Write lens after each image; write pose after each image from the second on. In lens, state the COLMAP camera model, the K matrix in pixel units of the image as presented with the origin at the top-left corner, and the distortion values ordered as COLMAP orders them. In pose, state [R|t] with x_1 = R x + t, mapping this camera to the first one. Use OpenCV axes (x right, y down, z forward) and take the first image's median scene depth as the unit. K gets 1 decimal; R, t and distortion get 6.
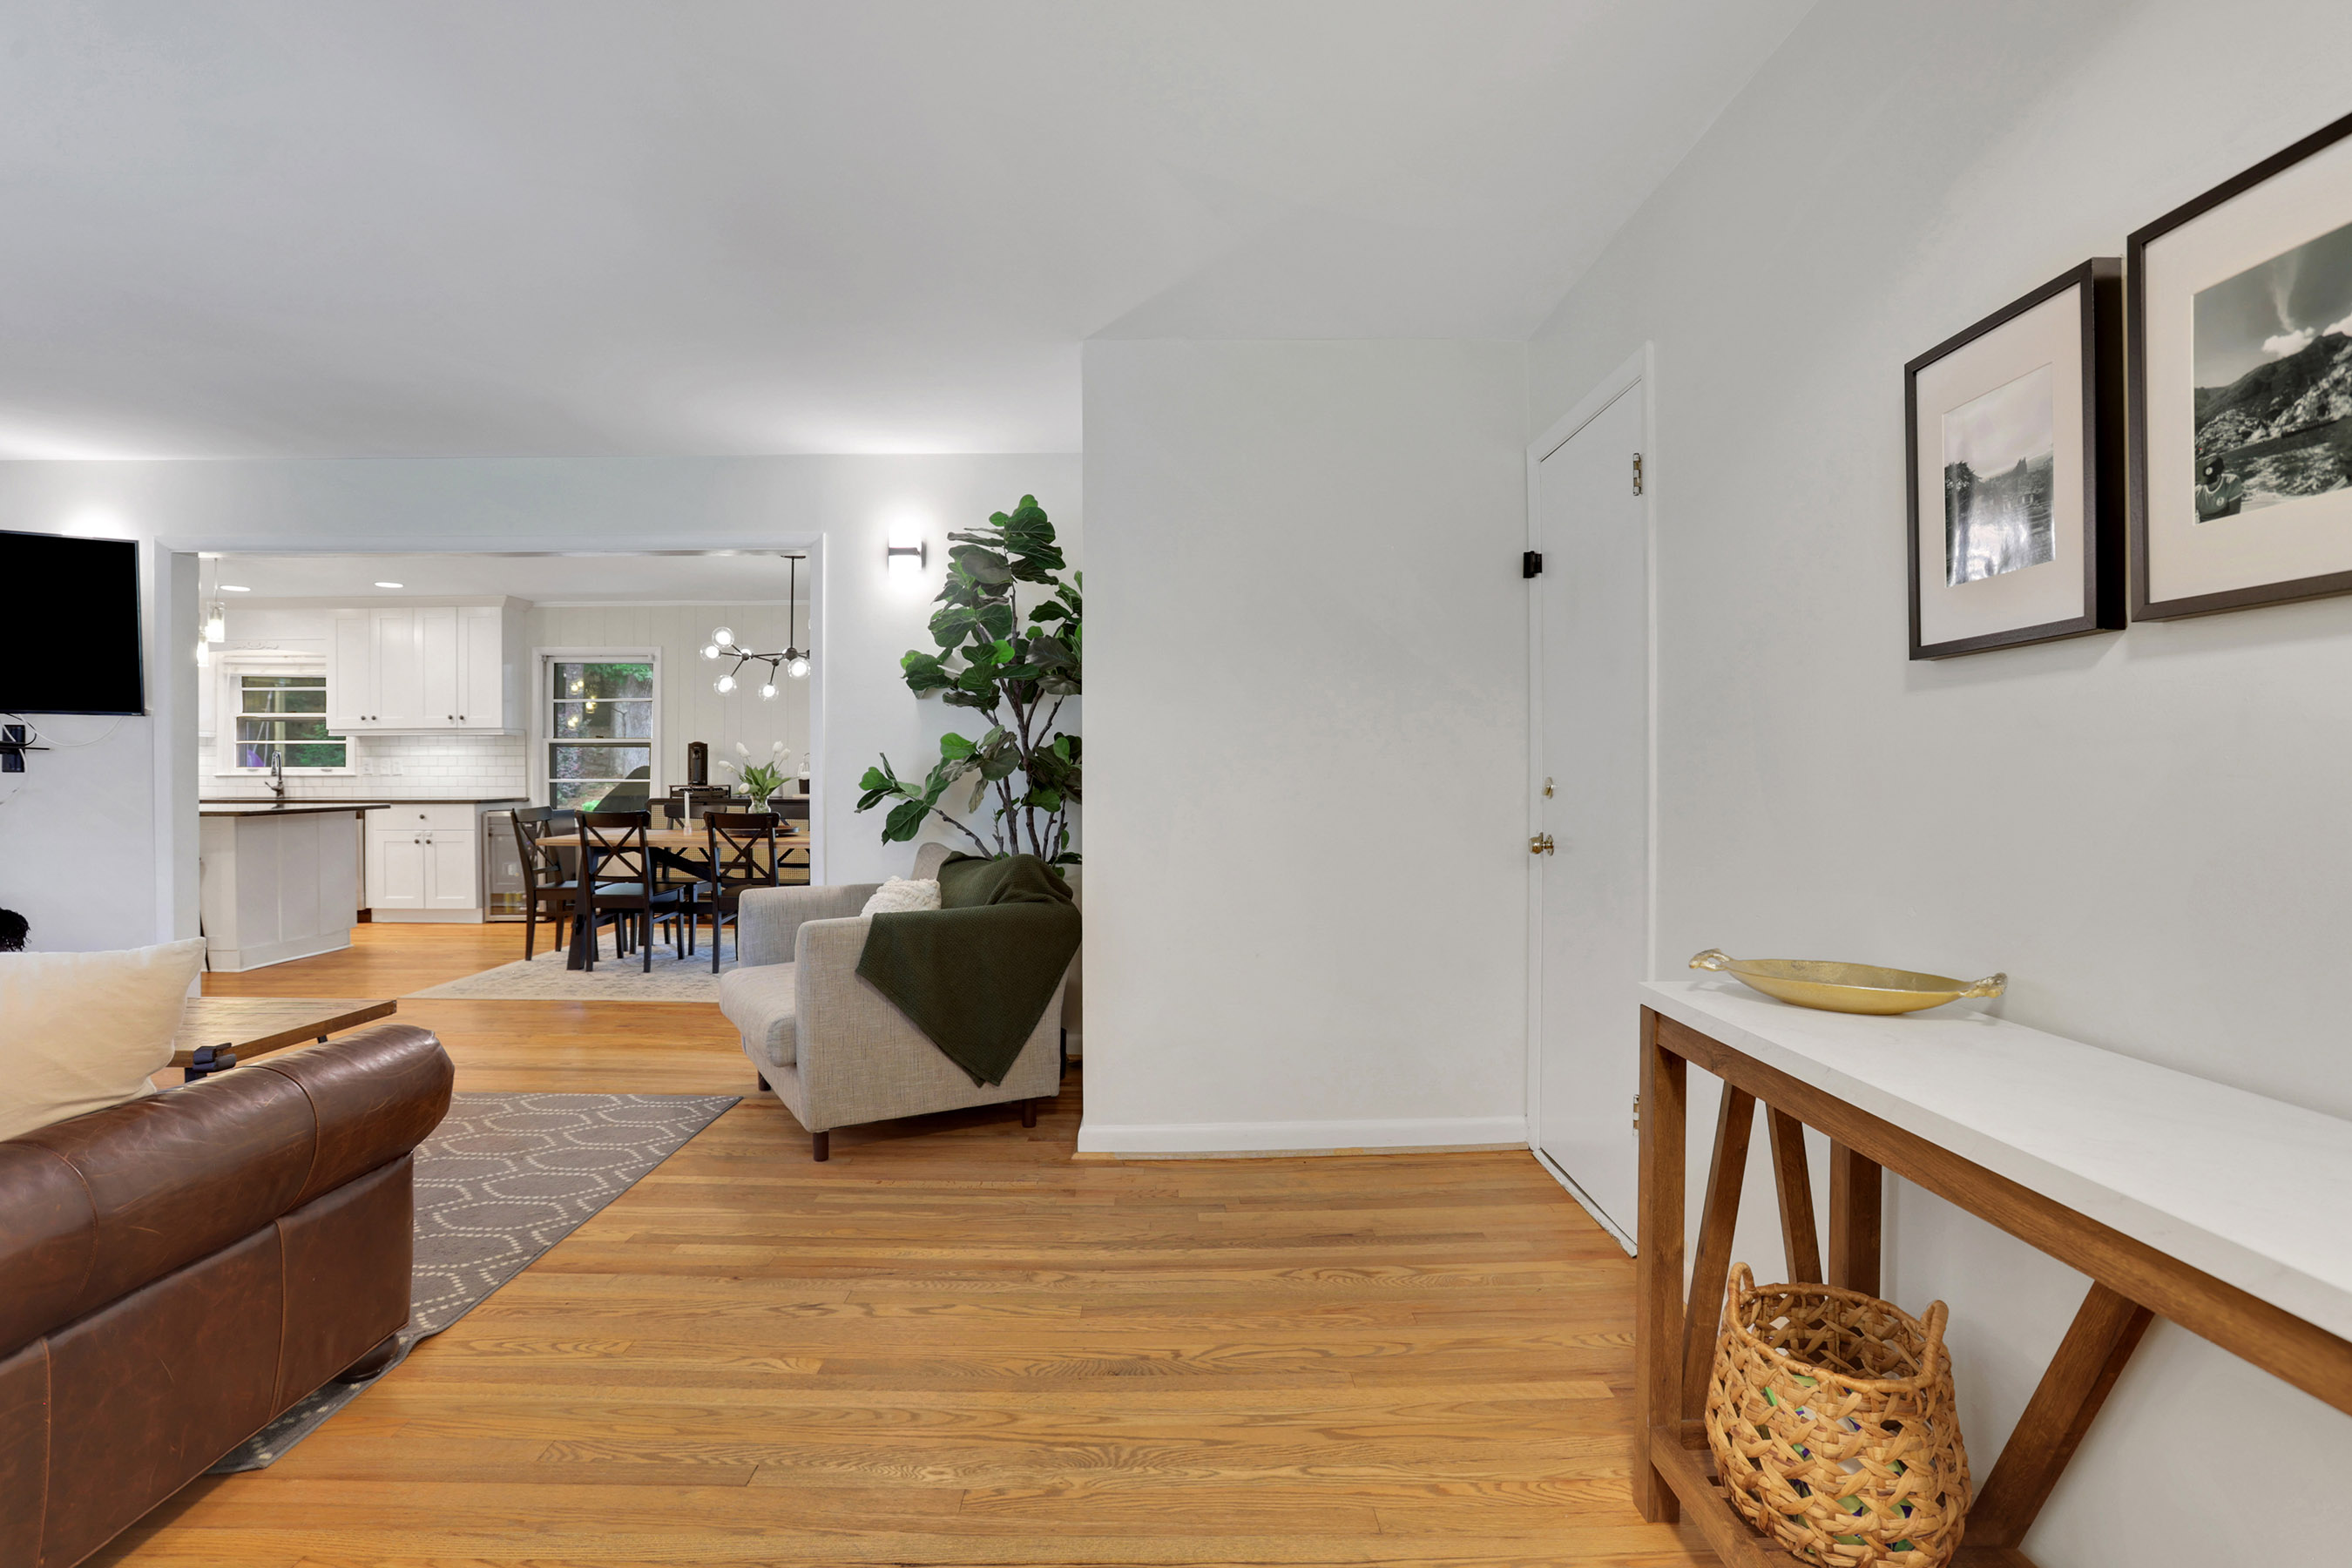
lens RADIAL K [[1104.7, 0, 1159.1], [0, 1104.7, 779.1], [0, 0, 1]] dist [-0.017982, 0.004934]
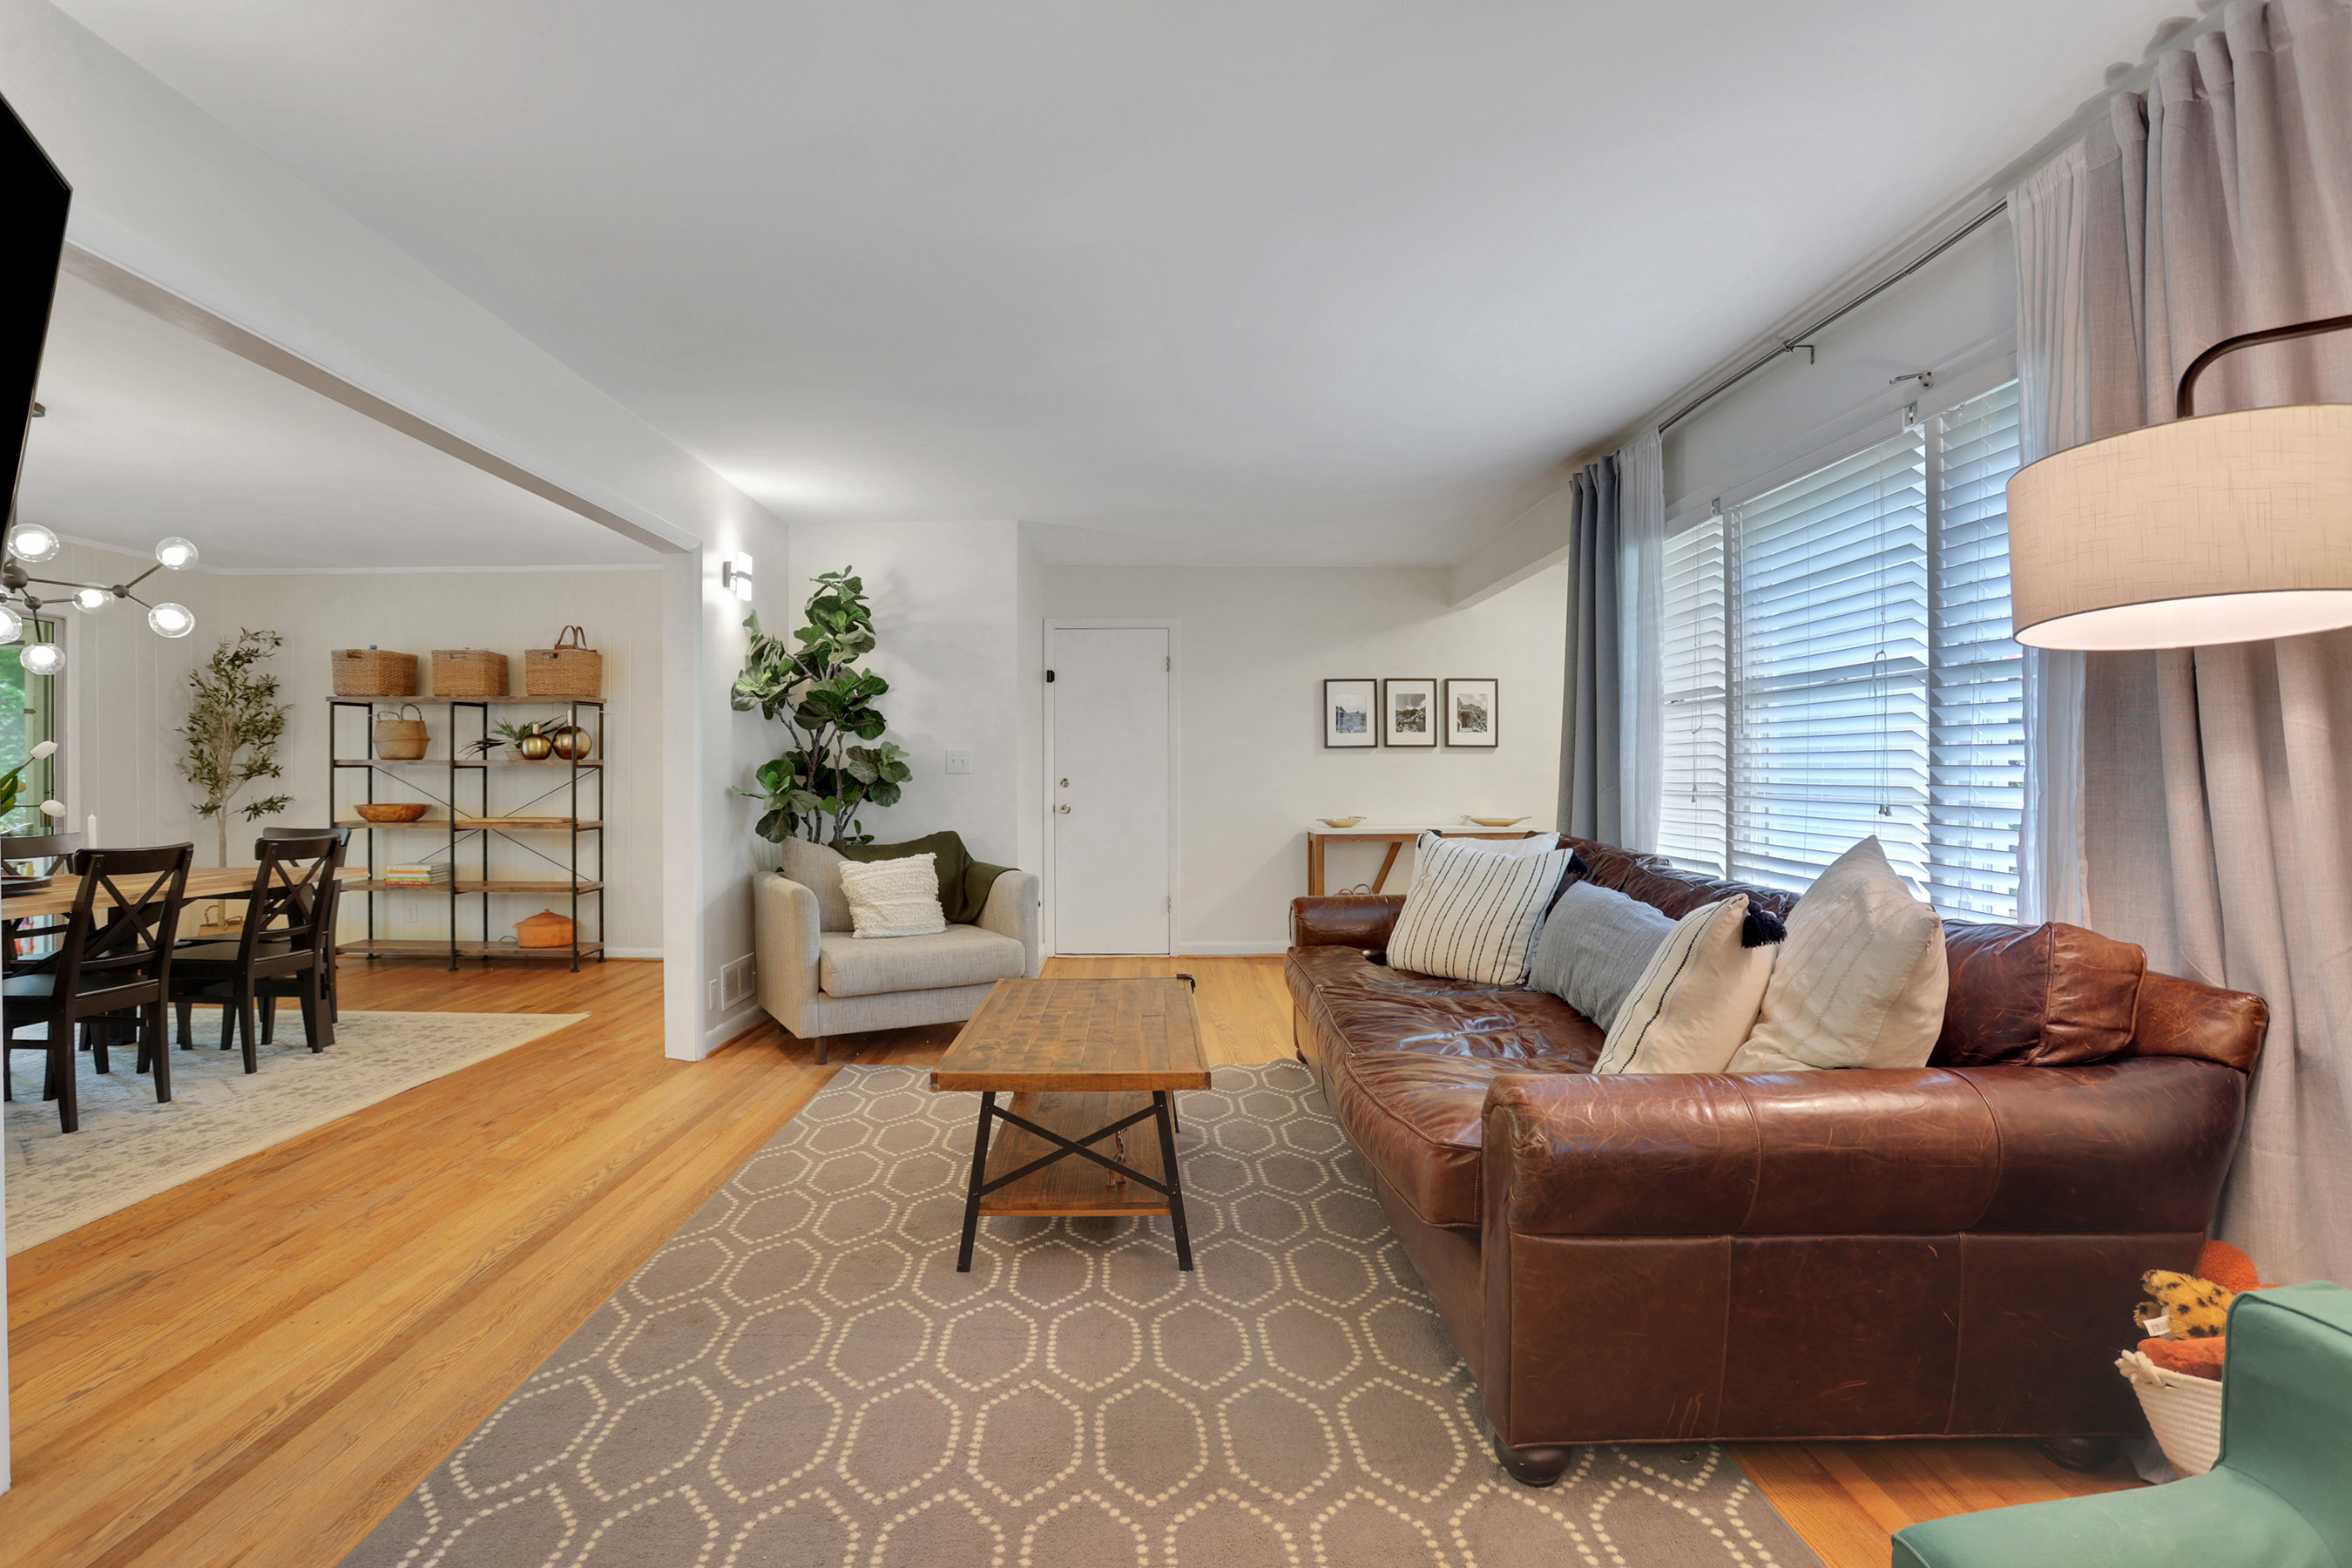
lens RADIAL K [[1104.7, 0, 1185.1], [0, 1104.7, 773.7], [0, 0, 1]] dist [-0.017982, 0.004934]
pose [[0.026275, 0.007675, 0.999625, -0.702340], [0.008938, 0.999929, -0.007913, 0.003213], [-0.999615, 0.009143, 0.026204, 0.277171]]
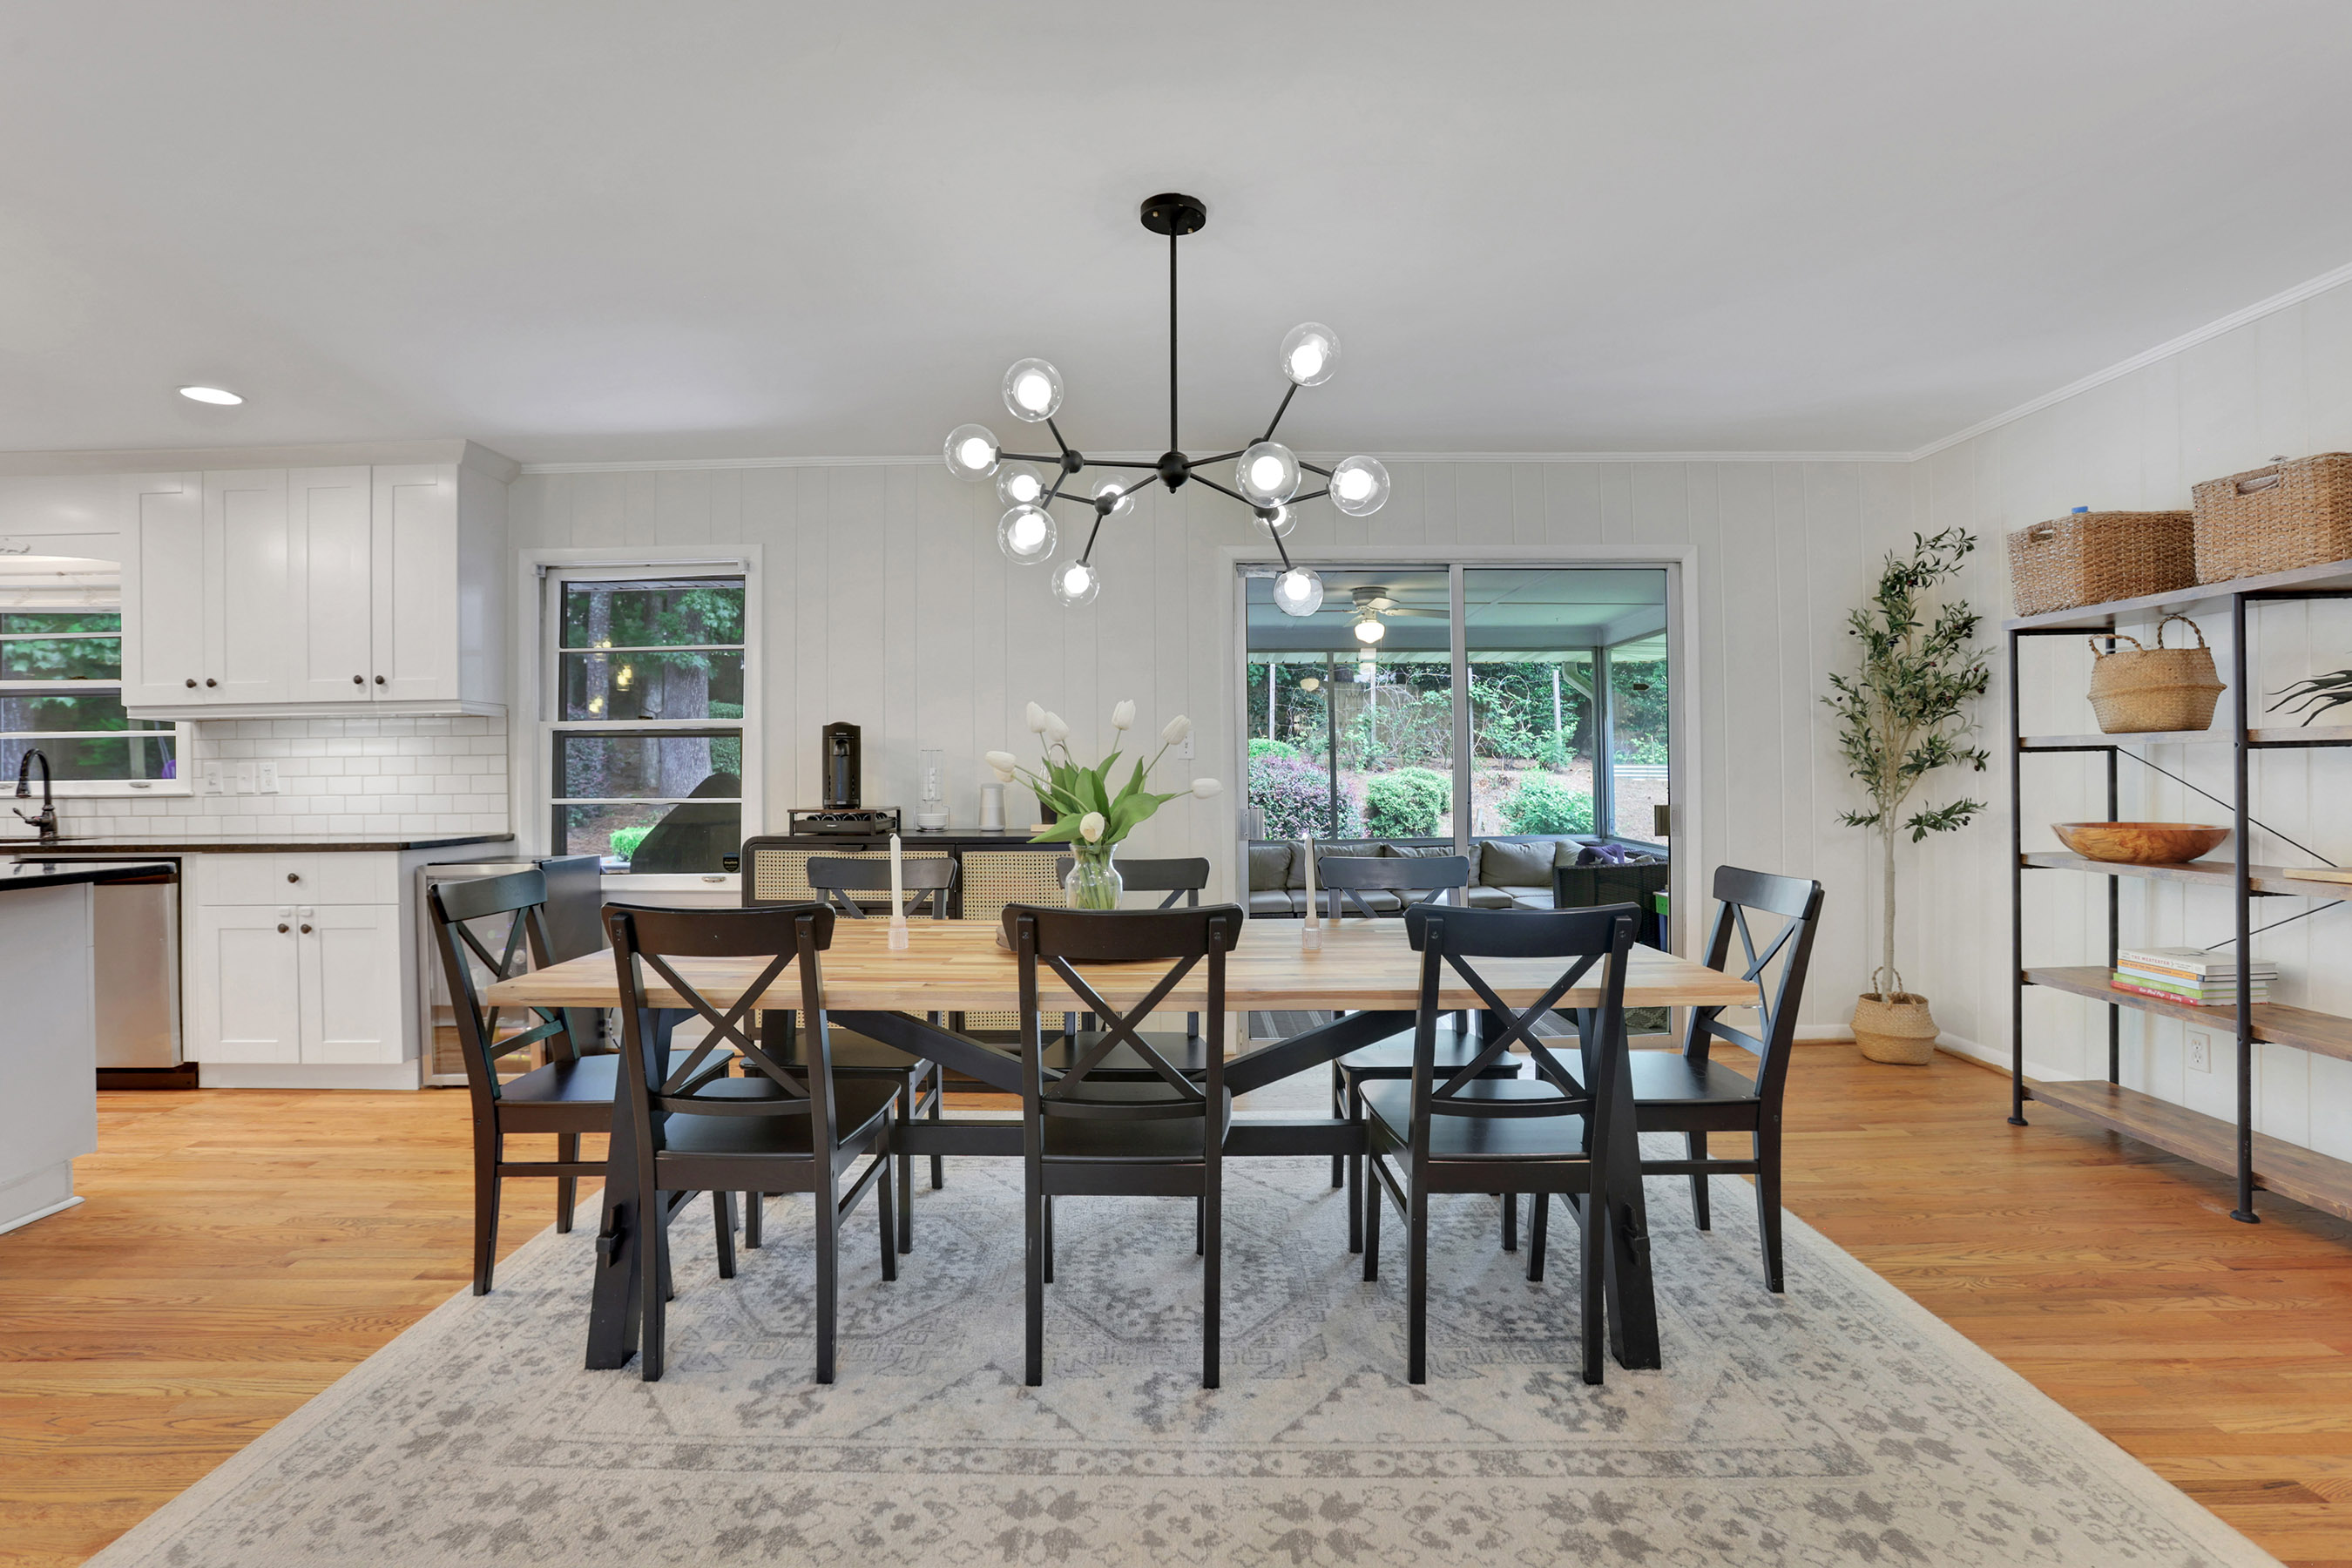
lens RADIAL K [[1104.7, 0, 1153.5], [0, 1104.7, 779.6], [0, 0, 1]] dist [-0.017982, 0.004934]
pose [[0.999777, -0.009415, -0.018901, -0.257944], [0.009260, 0.999923, -0.008278, -0.002075], [0.018977, 0.008101, 0.999787, 0.481409]]
